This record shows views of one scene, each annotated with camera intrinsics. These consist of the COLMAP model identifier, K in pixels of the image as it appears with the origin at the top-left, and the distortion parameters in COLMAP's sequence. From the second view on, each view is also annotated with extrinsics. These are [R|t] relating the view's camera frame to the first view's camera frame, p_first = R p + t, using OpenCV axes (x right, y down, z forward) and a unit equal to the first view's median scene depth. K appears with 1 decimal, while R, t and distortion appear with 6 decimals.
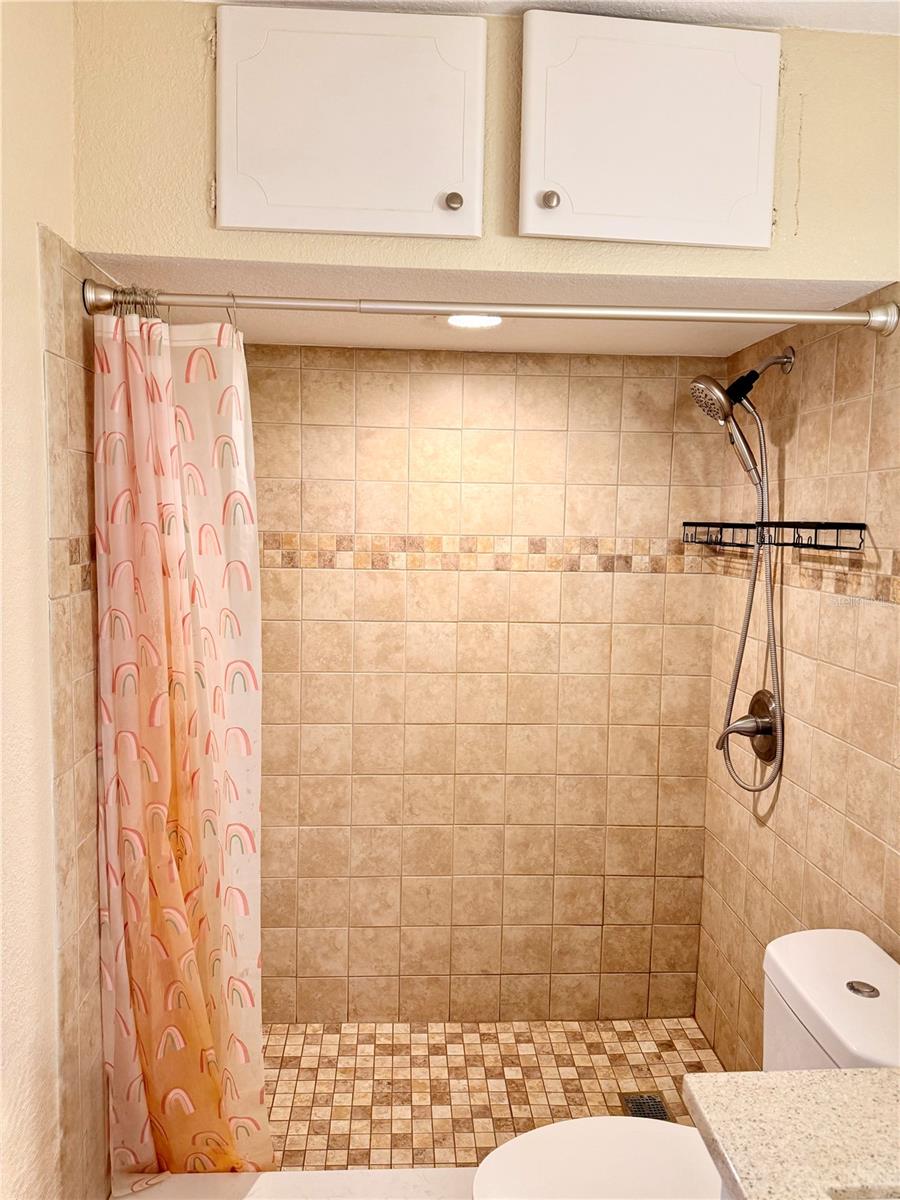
lens RADIAL K [[846.5, 0, 449.4], [0, 846.5, 593.4], [0, 0, 1]] dist [0.165426, -0.321710]
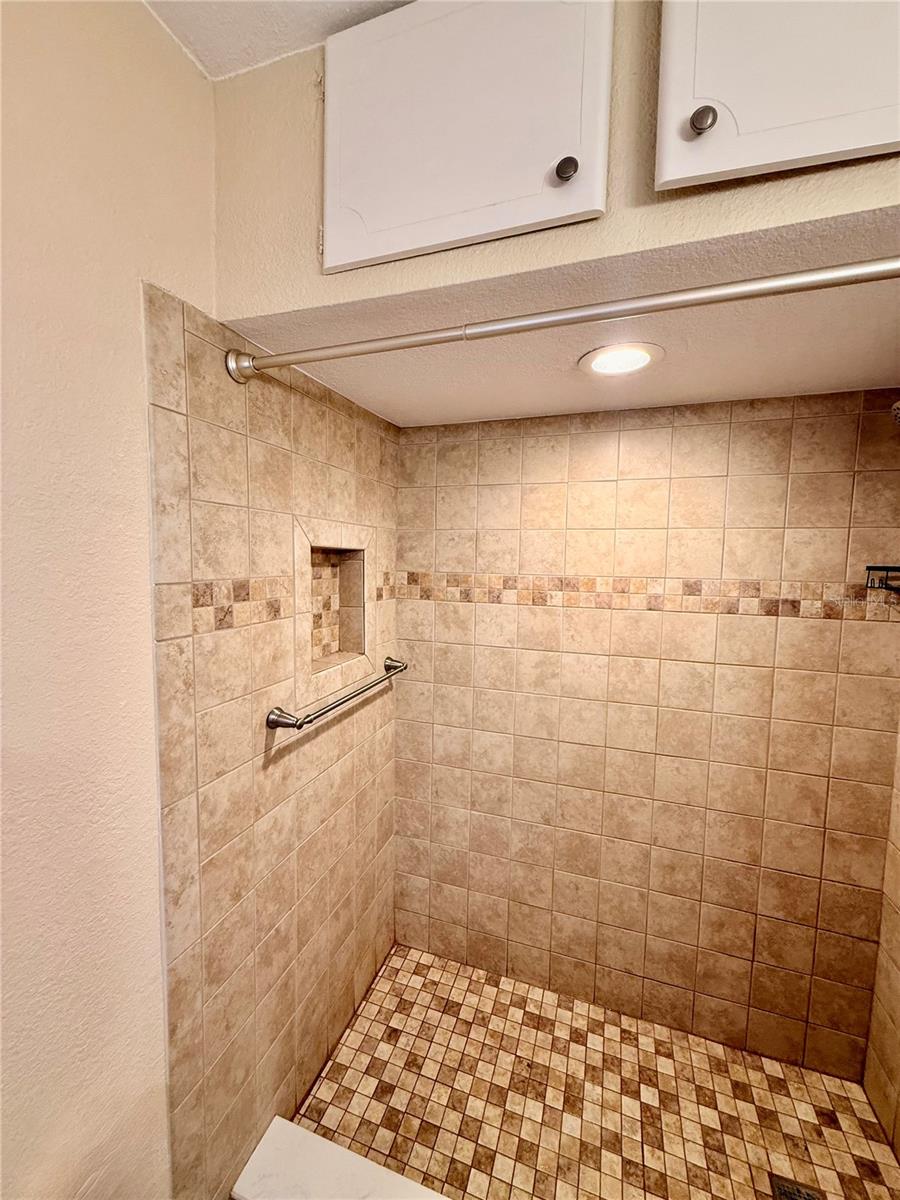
lens RADIAL K [[475.2, 0, 452.3], [0, 475.2, 596.1], [0, 0, 1]] dist [-0.000179, -0.000099]
pose [[0.924555, 0.026384, -0.380133, 0.053454], [-0.034115, 0.999325, -0.013614, -0.028230], [0.379517, 0.025555, 0.924832, 0.350130]]
